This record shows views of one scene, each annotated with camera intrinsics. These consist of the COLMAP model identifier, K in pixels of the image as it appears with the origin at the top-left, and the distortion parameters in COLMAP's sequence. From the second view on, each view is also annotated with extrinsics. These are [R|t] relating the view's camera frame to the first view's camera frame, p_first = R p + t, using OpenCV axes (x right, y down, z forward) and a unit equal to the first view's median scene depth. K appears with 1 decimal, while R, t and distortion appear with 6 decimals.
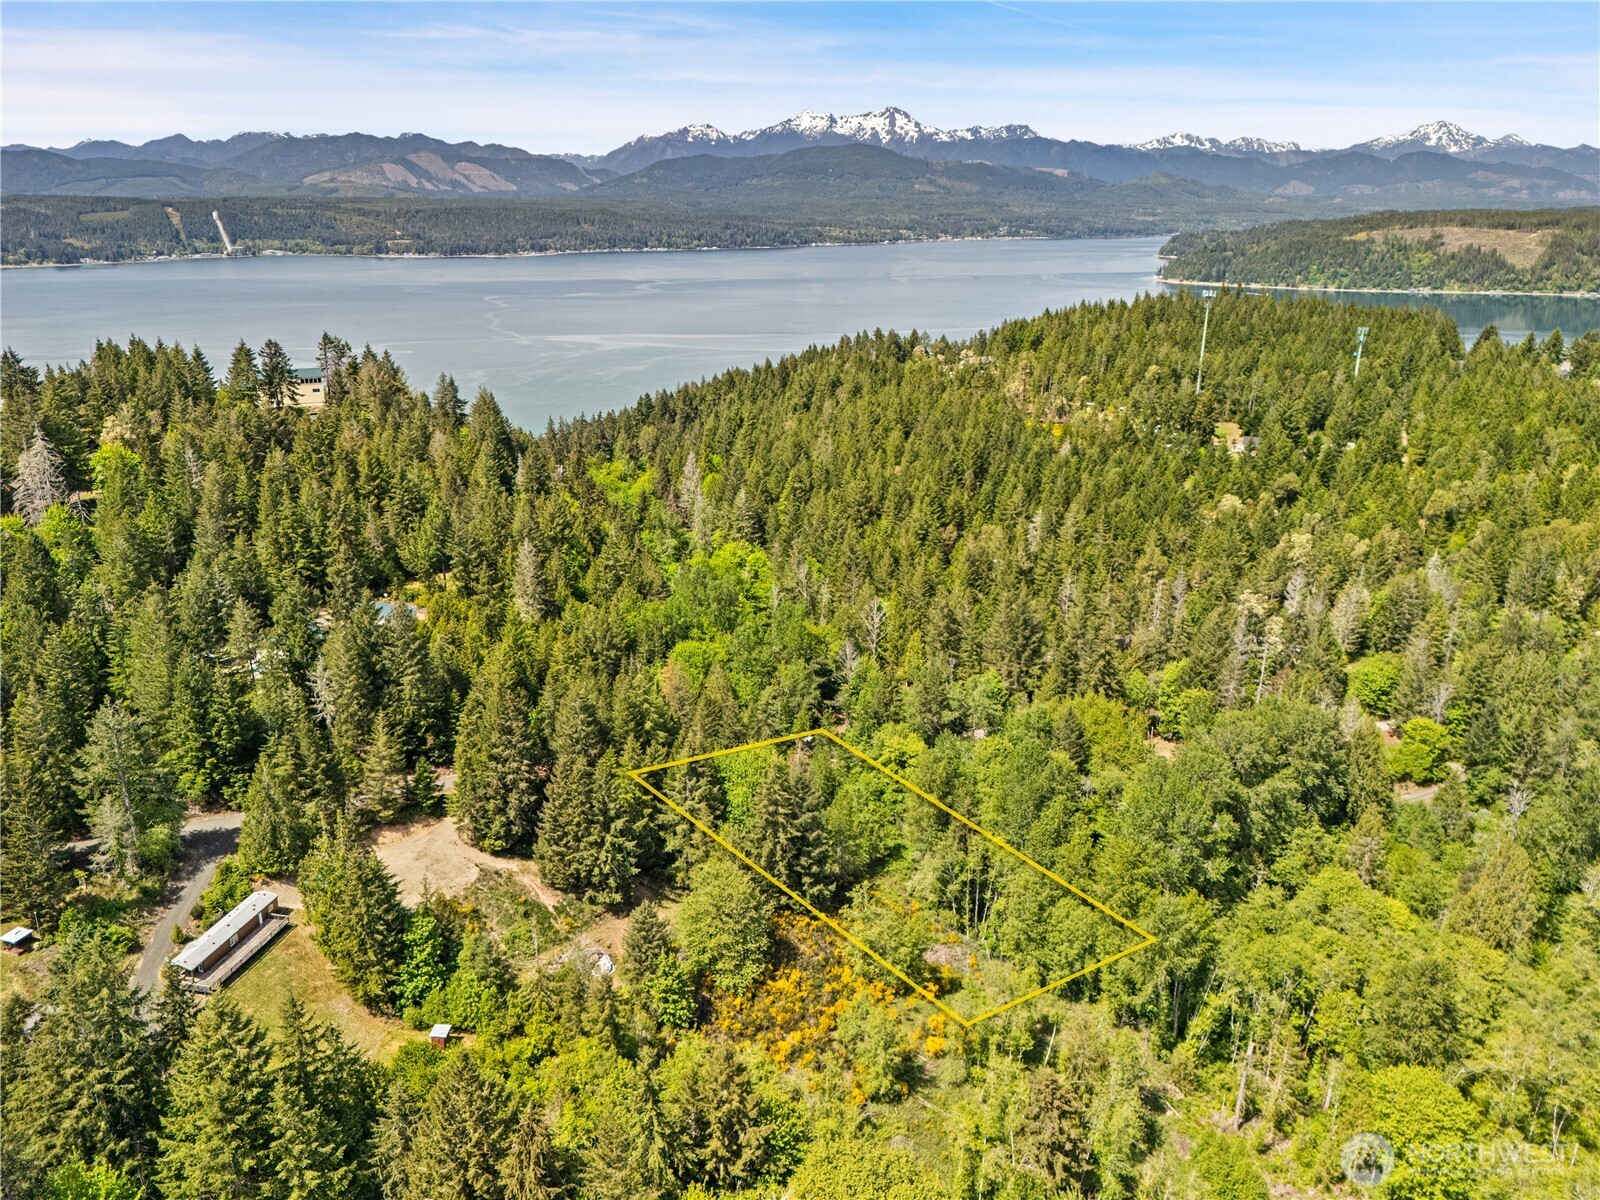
lens RADIAL K [[1209.3, 0, 799.6], [0, 1209.3, 593.9], [0, 0, 1]] dist [0.073226, -0.067063]
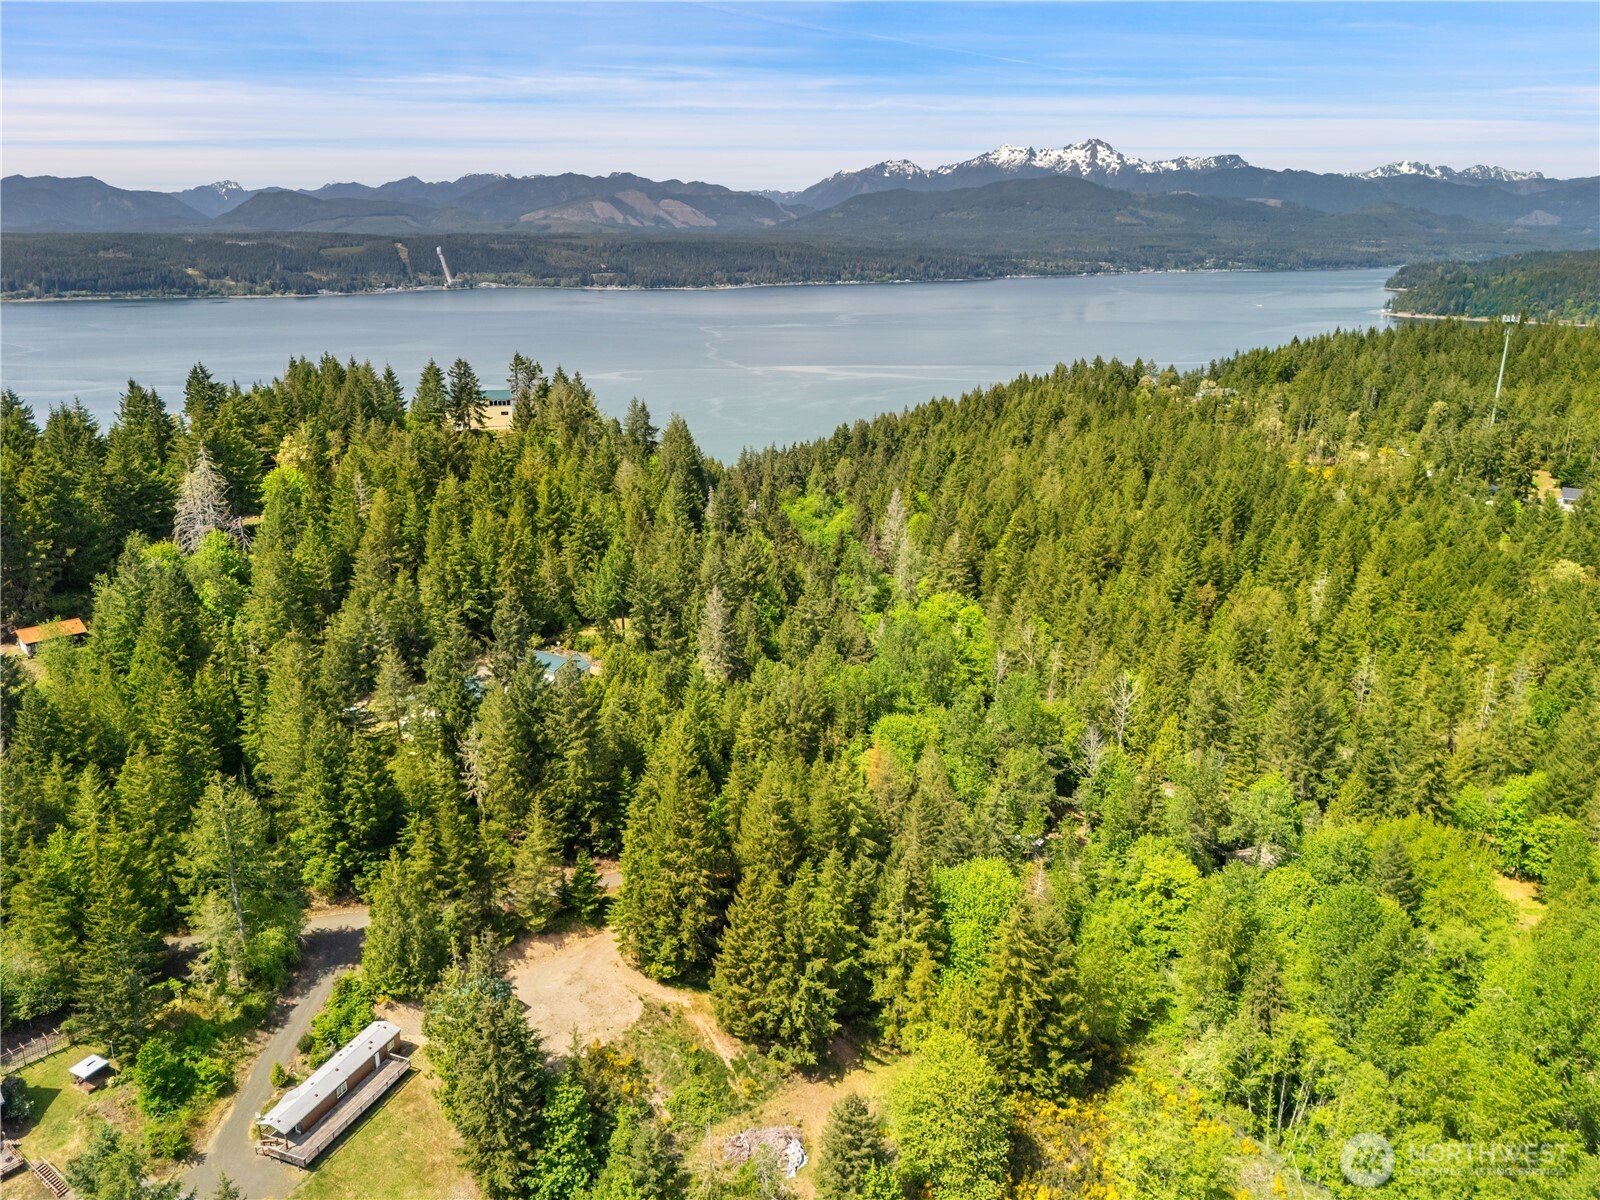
lens RADIAL K [[1209.3, 0, 799.2], [0, 1209.3, 585.9], [0, 0, 1]] dist [0.073226, -0.067063]
pose [[0.988635, 0.039902, -0.144942, -0.040840], [-0.044549, 0.998588, -0.028955, -0.023200], [0.143582, 0.035083, 0.989016, 0.154998]]
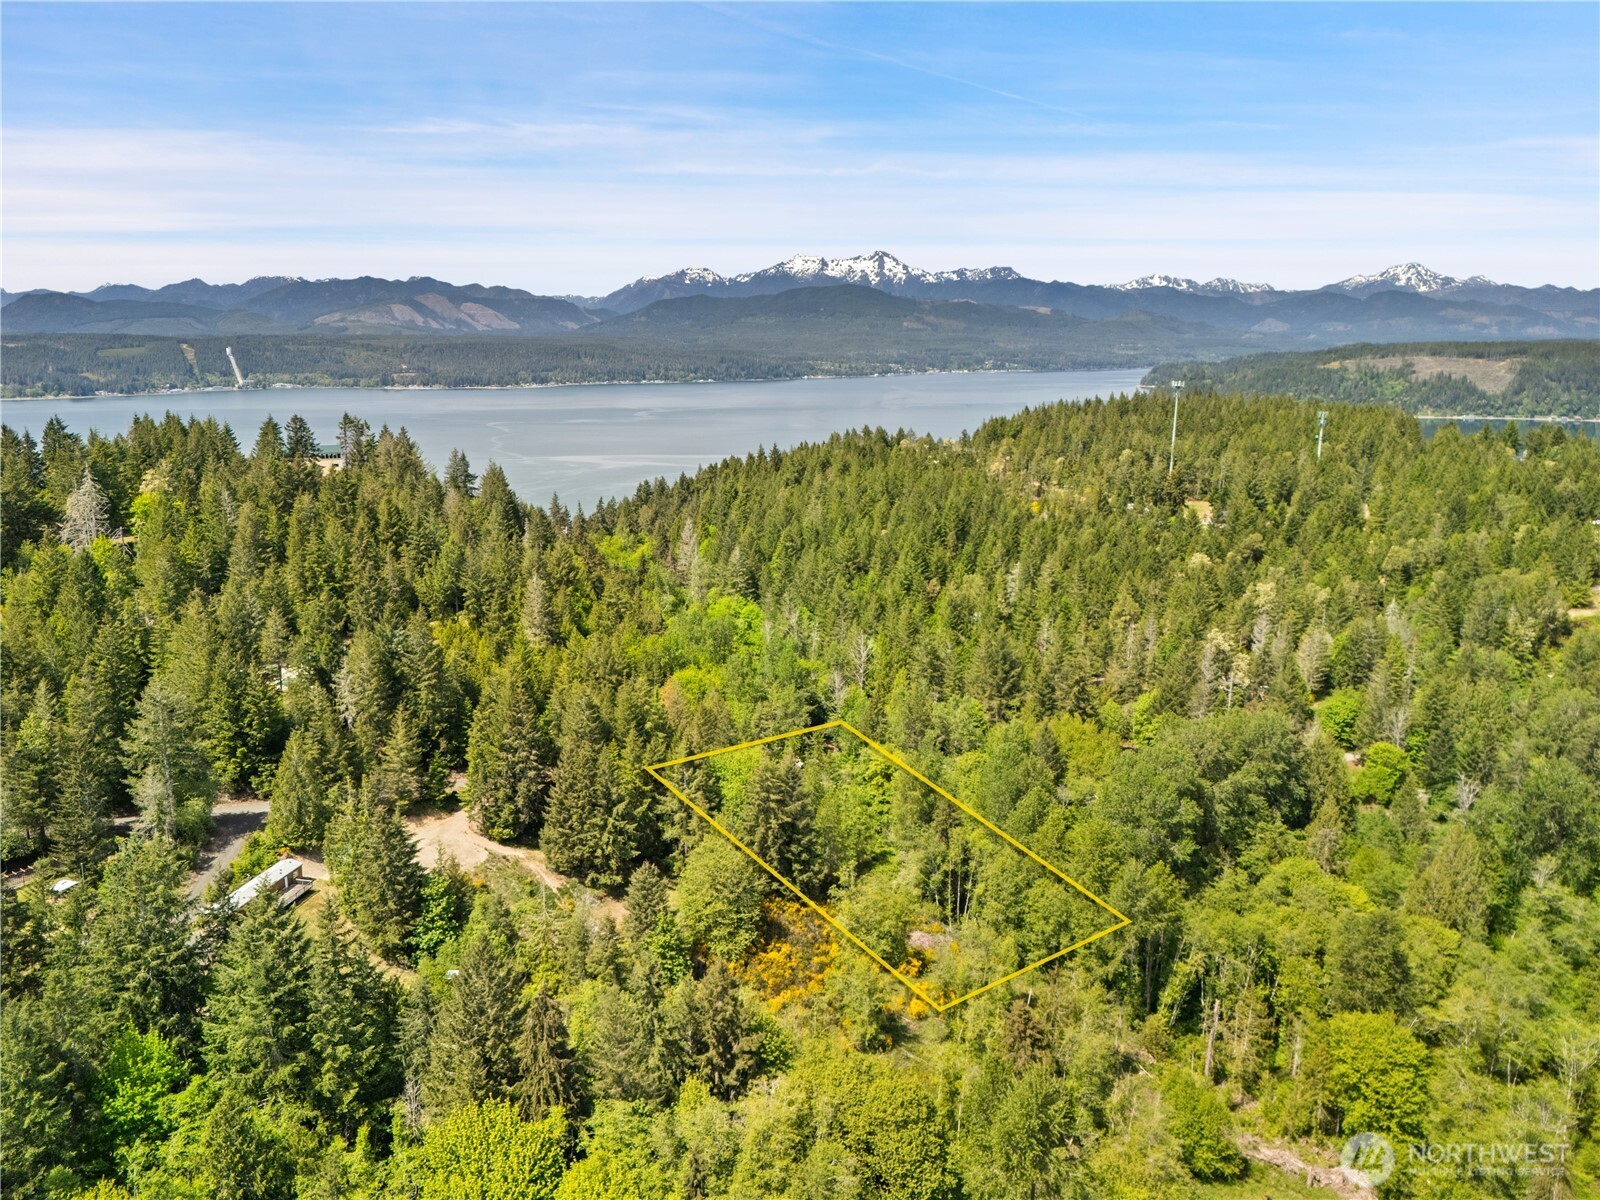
lens RADIAL K [[1209.3, 0, 788.0], [0, 1209.3, 591.5], [0, 0, 1]] dist [0.073226, -0.067063]
pose [[0.999993, -0.000701, -0.003681, 0.001842], [0.000297, 0.994089, -0.108565, 0.085483], [0.003736, 0.108563, 0.994083, -0.059310]]
